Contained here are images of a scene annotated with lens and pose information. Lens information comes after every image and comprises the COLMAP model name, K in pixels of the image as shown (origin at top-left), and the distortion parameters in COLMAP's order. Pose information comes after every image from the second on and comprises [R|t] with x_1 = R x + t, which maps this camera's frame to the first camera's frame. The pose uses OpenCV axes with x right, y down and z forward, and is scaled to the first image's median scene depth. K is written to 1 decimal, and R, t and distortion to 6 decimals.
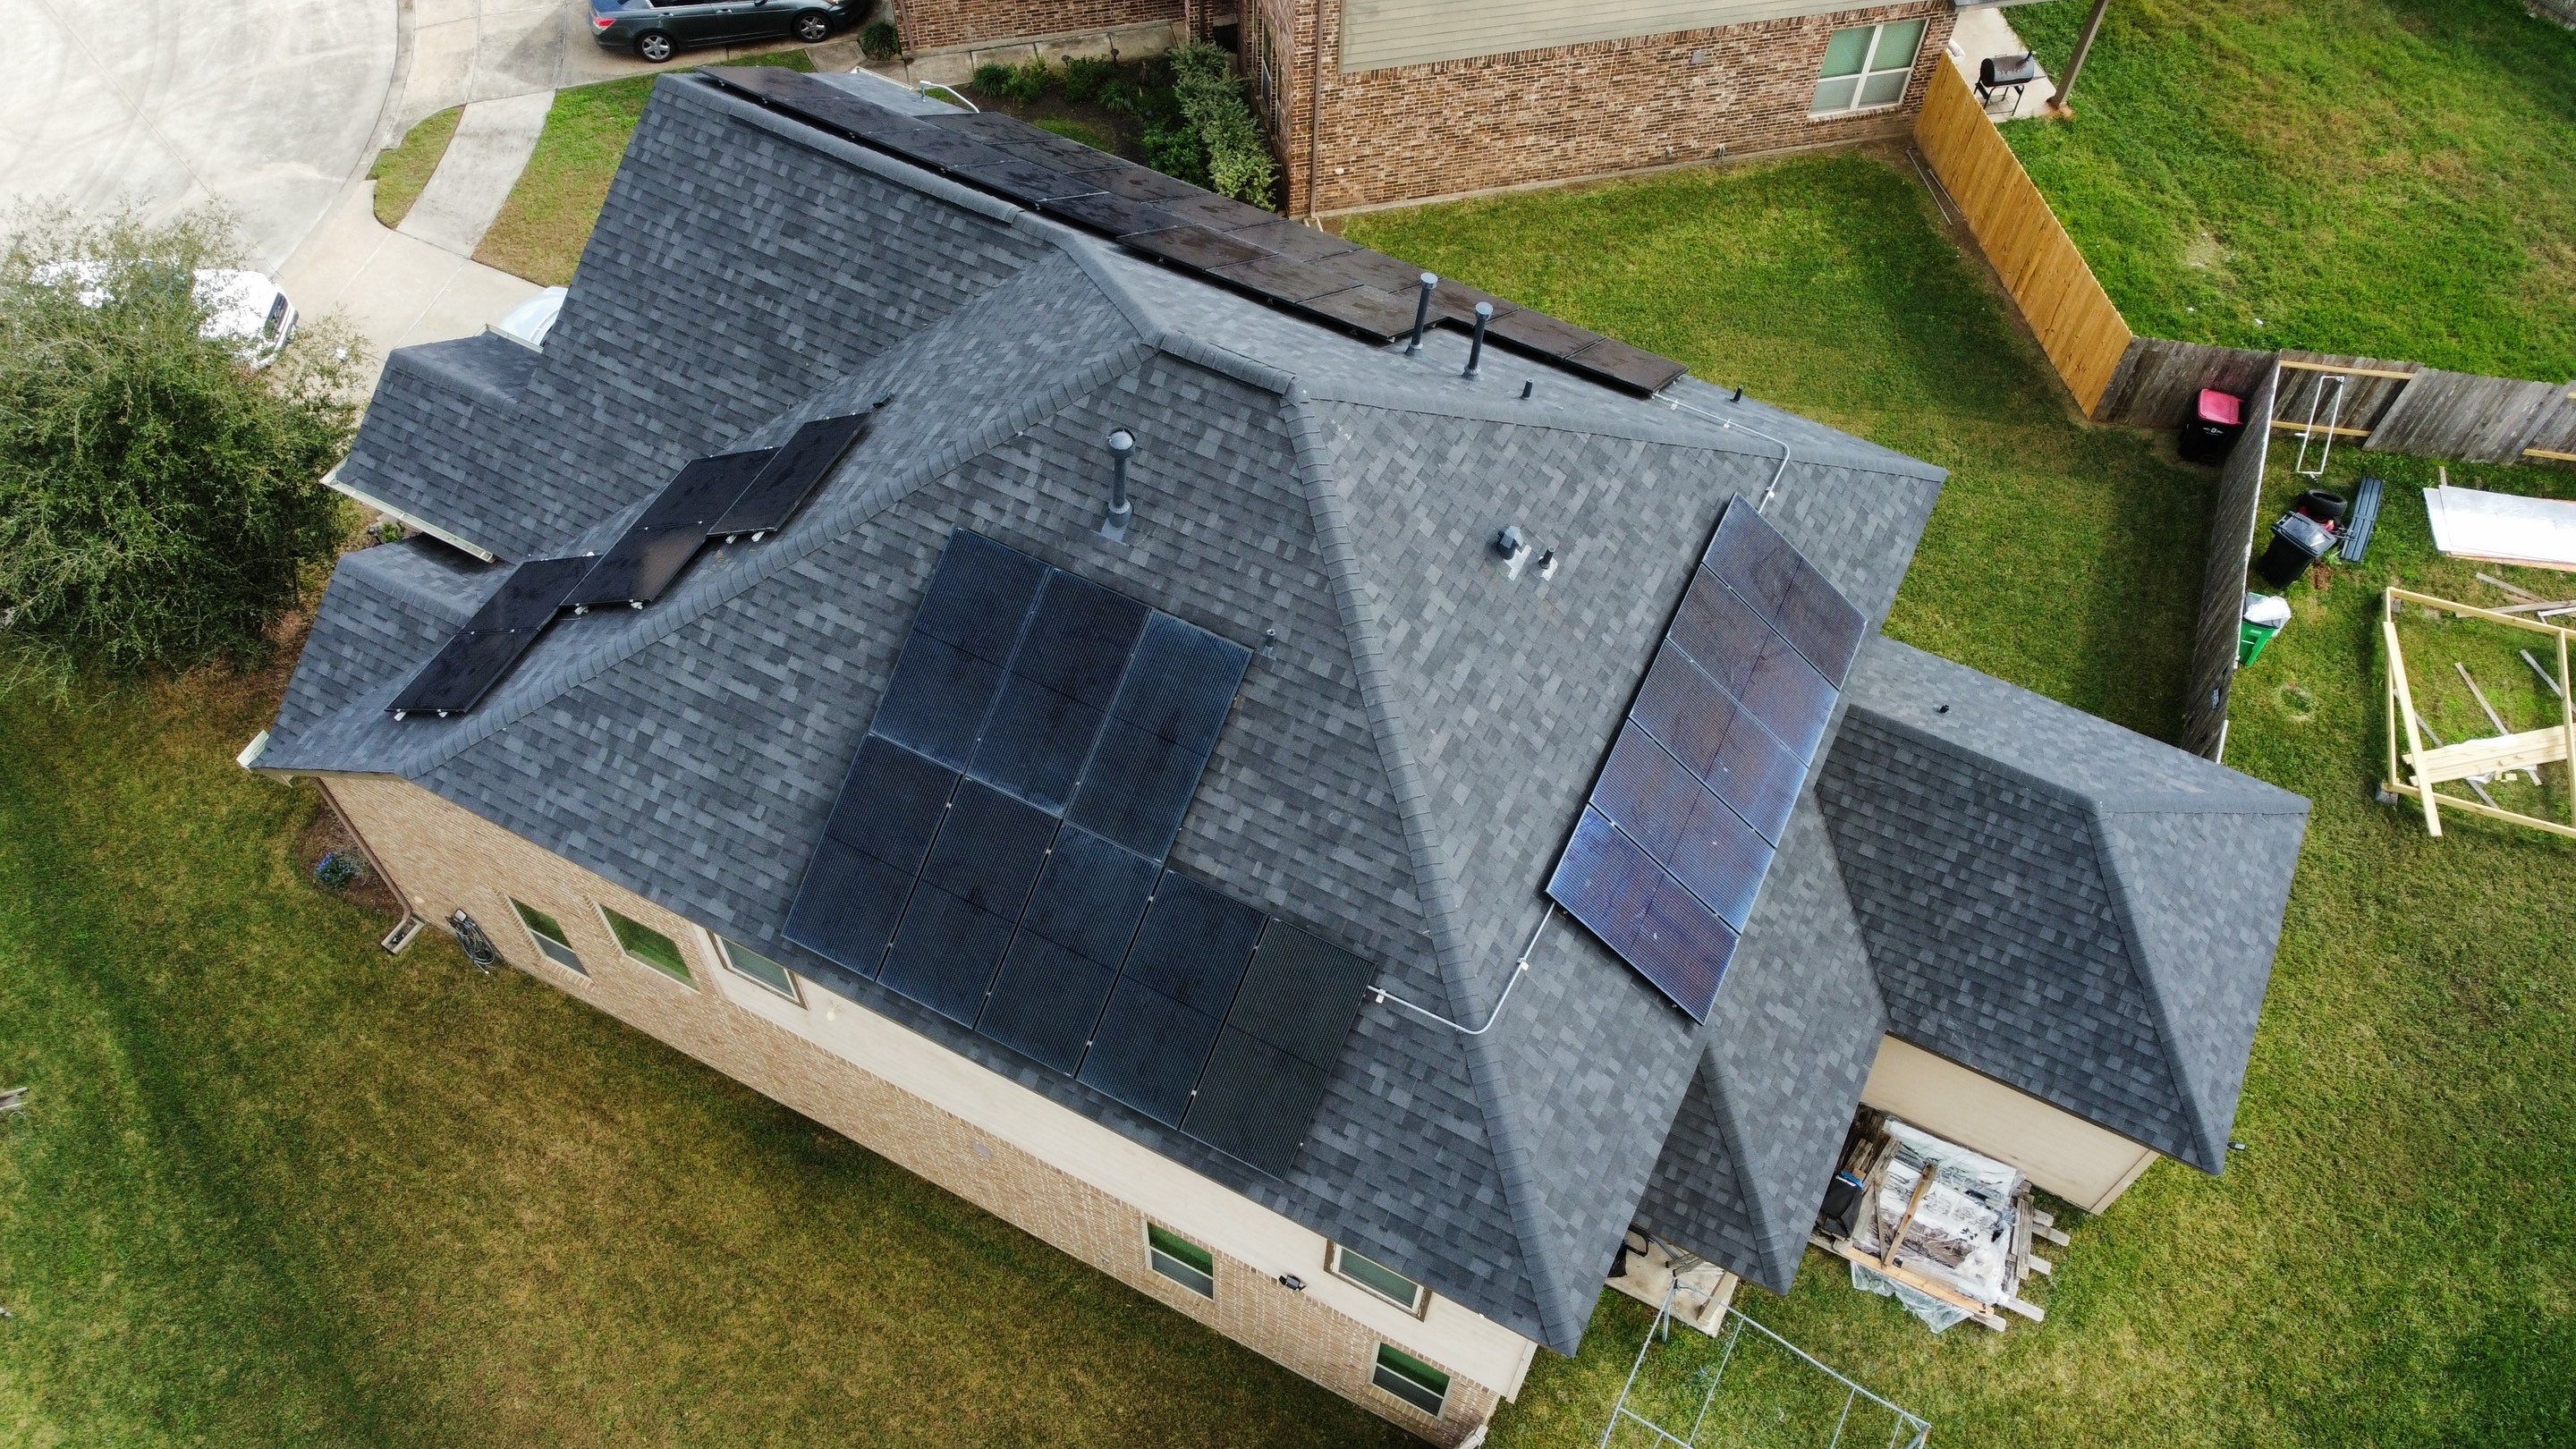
lens RADIAL K [[1952.8, 0, 1293.6], [0, 1952.8, 736.5], [0, 0, 1]] dist [0.002177, -0.008004]
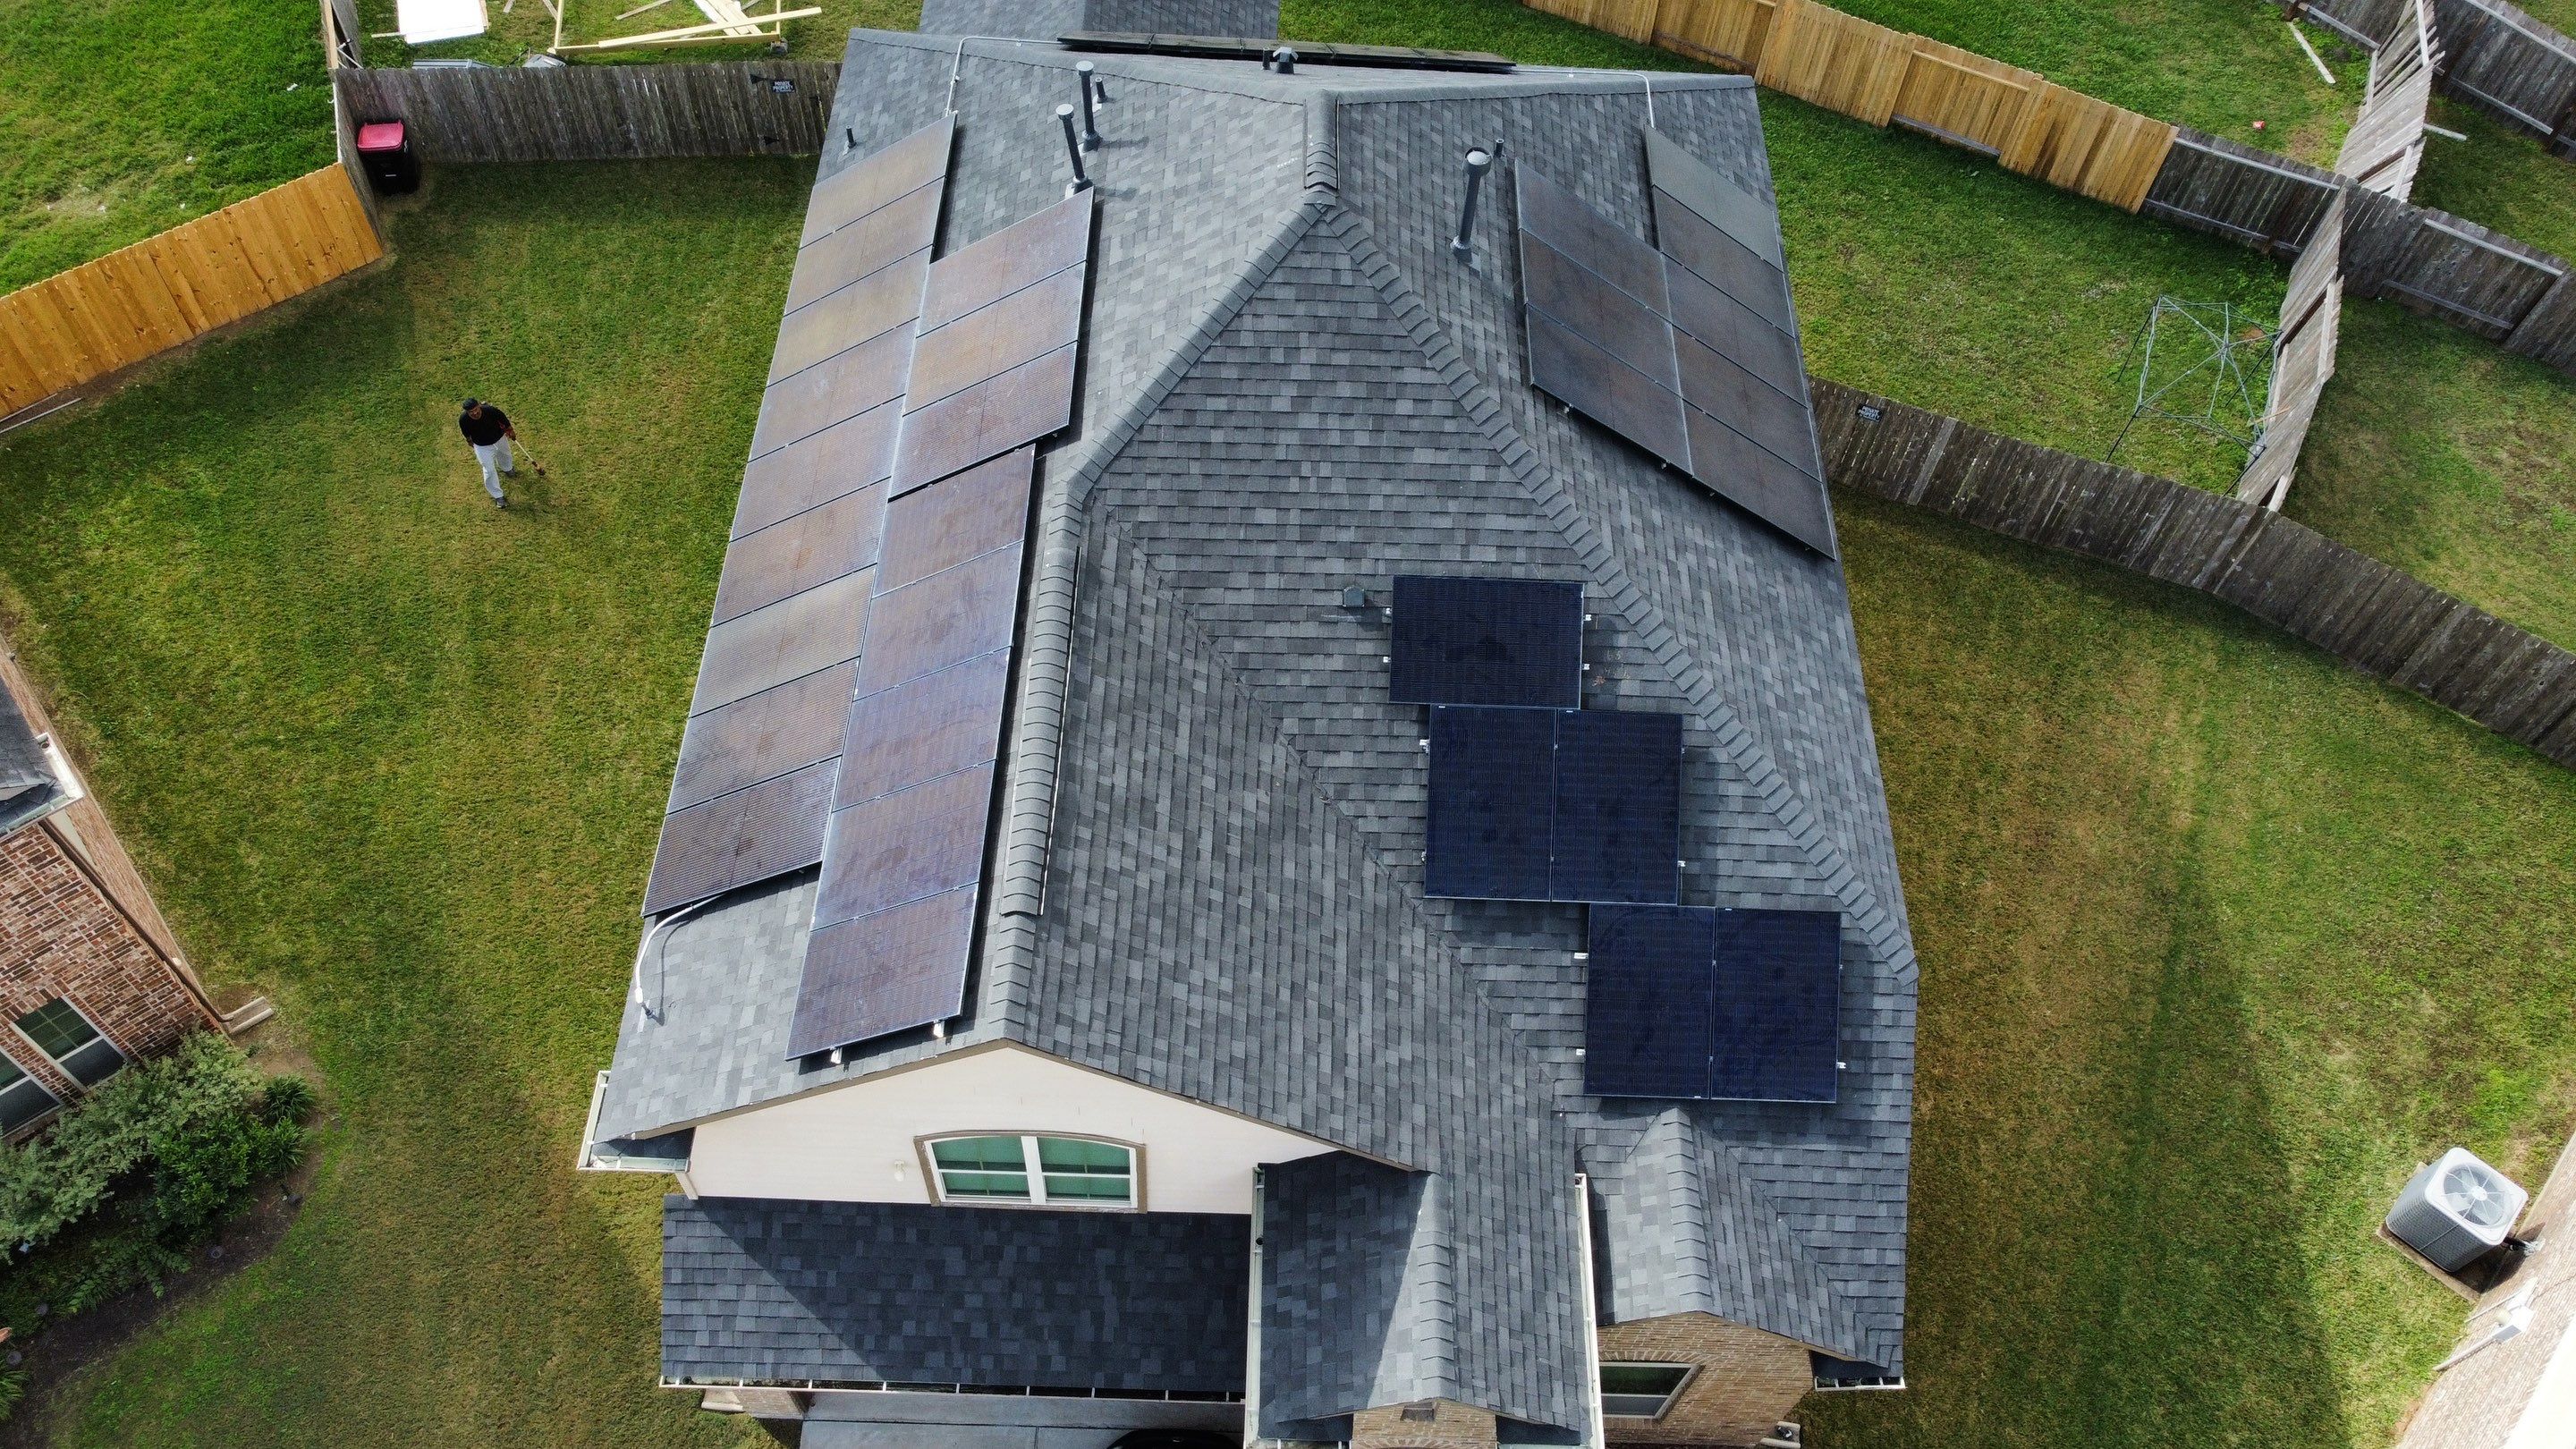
lens RADIAL K [[1952.8, 0, 1283.5], [0, 1952.8, 732.9], [0, 0, 1]] dist [0.002177, -0.008004]
pose [[-0.434574, -0.771510, 0.464670, -0.605840], [0.707331, 0.027012, 0.706366, -0.755658], [-0.557520, 0.635643, 0.533974, 0.553726]]
